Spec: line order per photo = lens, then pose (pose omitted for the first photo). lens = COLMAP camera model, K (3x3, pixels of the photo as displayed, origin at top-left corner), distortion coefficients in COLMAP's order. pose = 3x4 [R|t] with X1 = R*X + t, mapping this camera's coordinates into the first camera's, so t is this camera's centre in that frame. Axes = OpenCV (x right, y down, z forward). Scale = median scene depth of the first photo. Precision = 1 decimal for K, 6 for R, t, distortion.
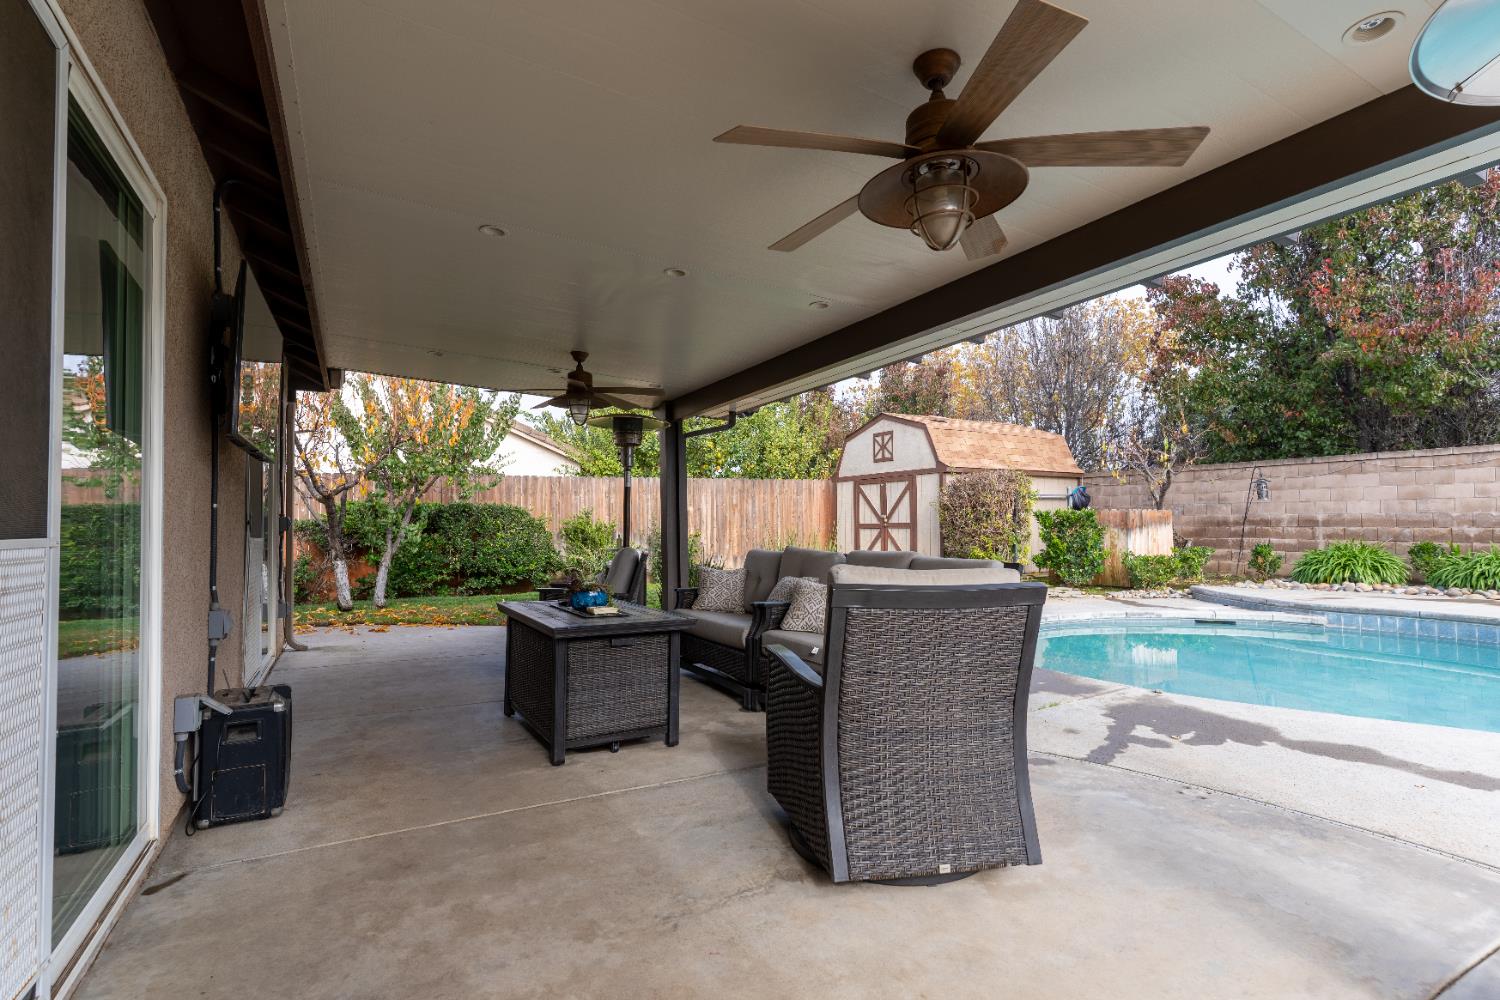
lens RADIAL K [[708.4, 0, 744.2], [0, 708.4, 504.7], [0, 0, 1]] dist [0.001748, 0.000601]
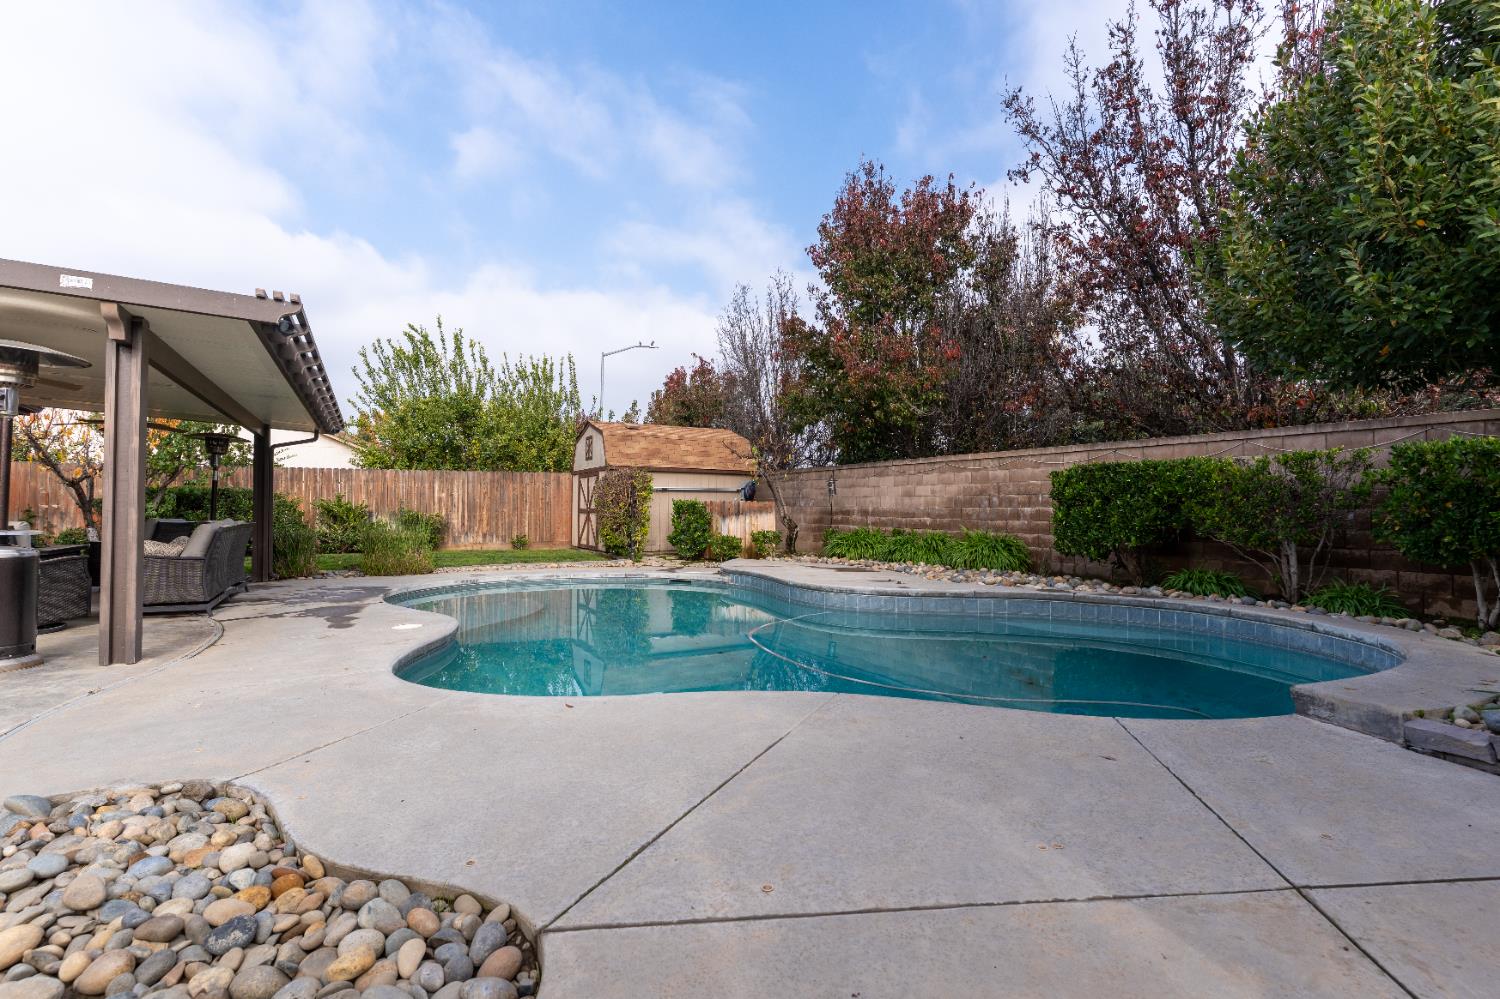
lens RADIAL K [[708.4, 0, 748.0], [0, 708.4, 498.7], [0, 0, 1]] dist [0.001748, 0.000601]
pose [[0.999605, 0.015706, -0.023298, 0.526778], [-0.015467, 0.999826, 0.010414, -0.009683], [0.023458, -0.010050, 0.999674, -0.257824]]
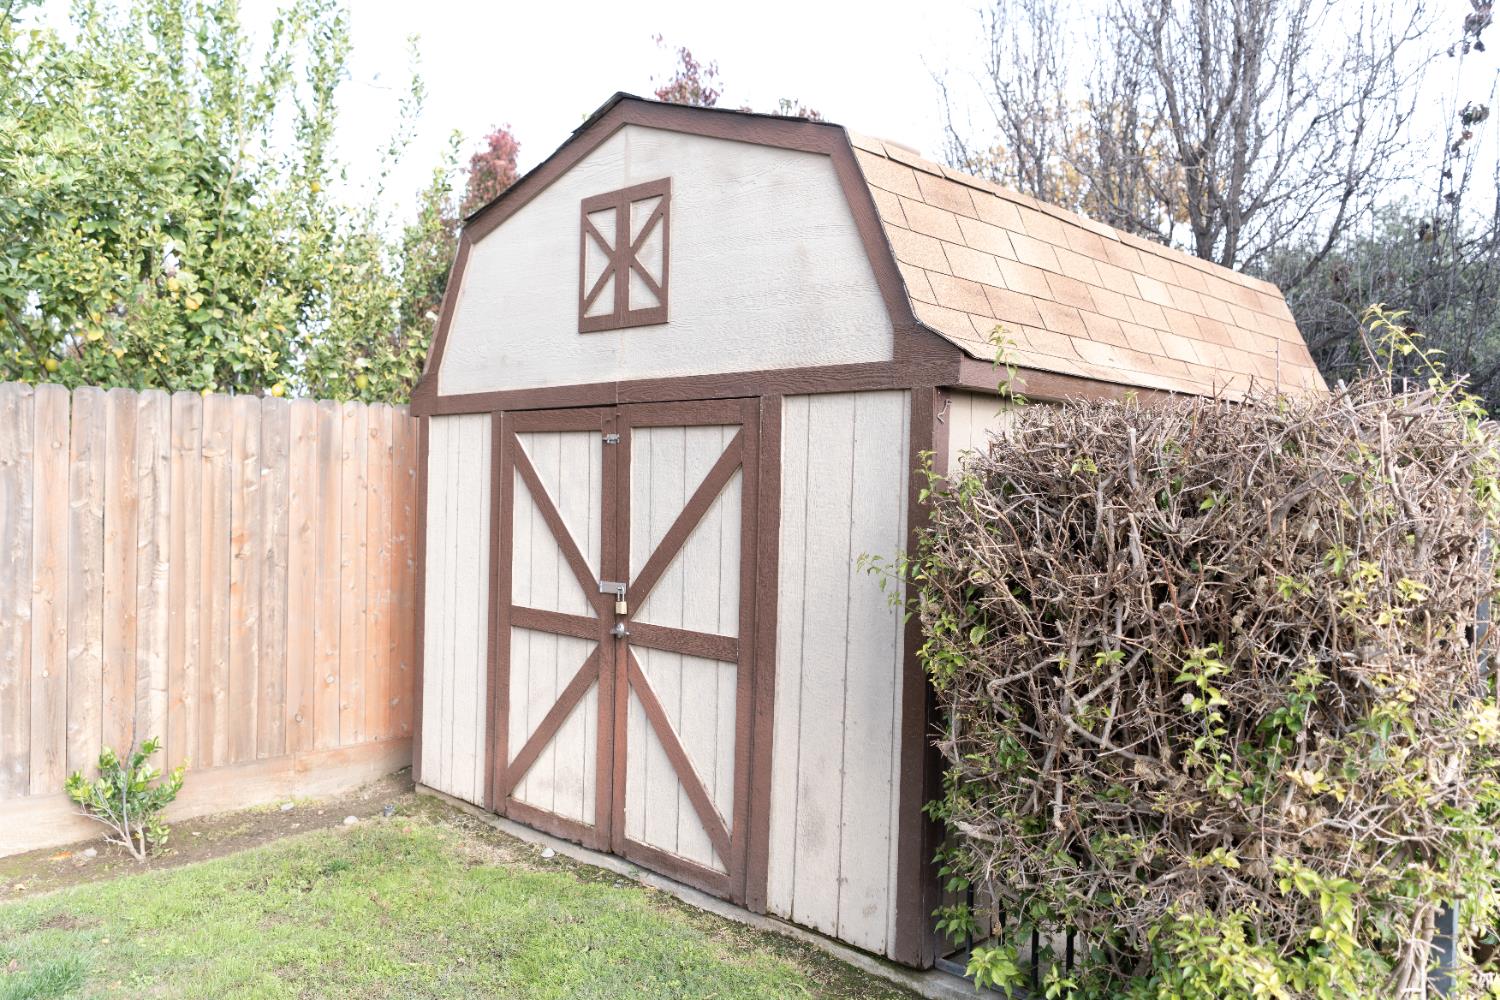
lens RADIAL K [[1145.7, 0, 751.4], [0, 1145.7, 504.9], [0, 0, 1]] dist [0.002191, 0.001252]
pose [[0.960477, 0.025591, 0.277179, 0.145418], [-0.037289, 0.998619, 0.037012, -0.023095], [-0.275849, -0.045885, 0.960105, 0.682611]]
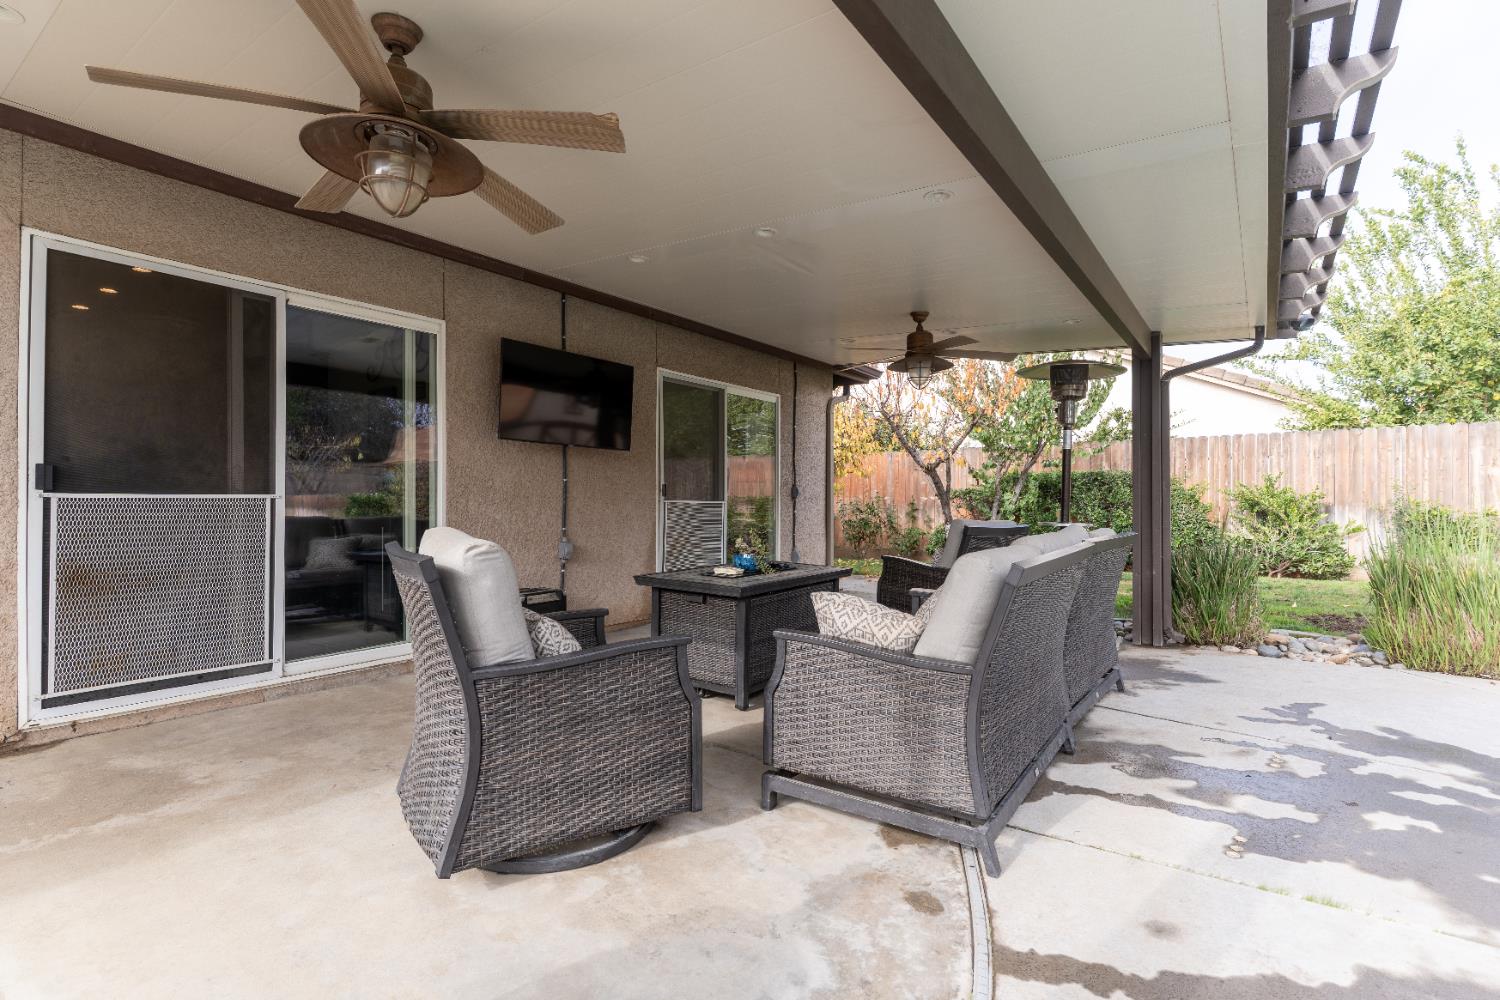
lens RADIAL K [[708.4, 0, 753.0], [0, 708.4, 499.8], [0, 0, 1]] dist [0.001748, 0.000601]
pose [[0.426152, 0.012821, -0.904560, 0.223256], [0.018661, 0.999562, 0.022960, 0.004597], [0.904459, -0.026665, 0.425727, 0.161656]]
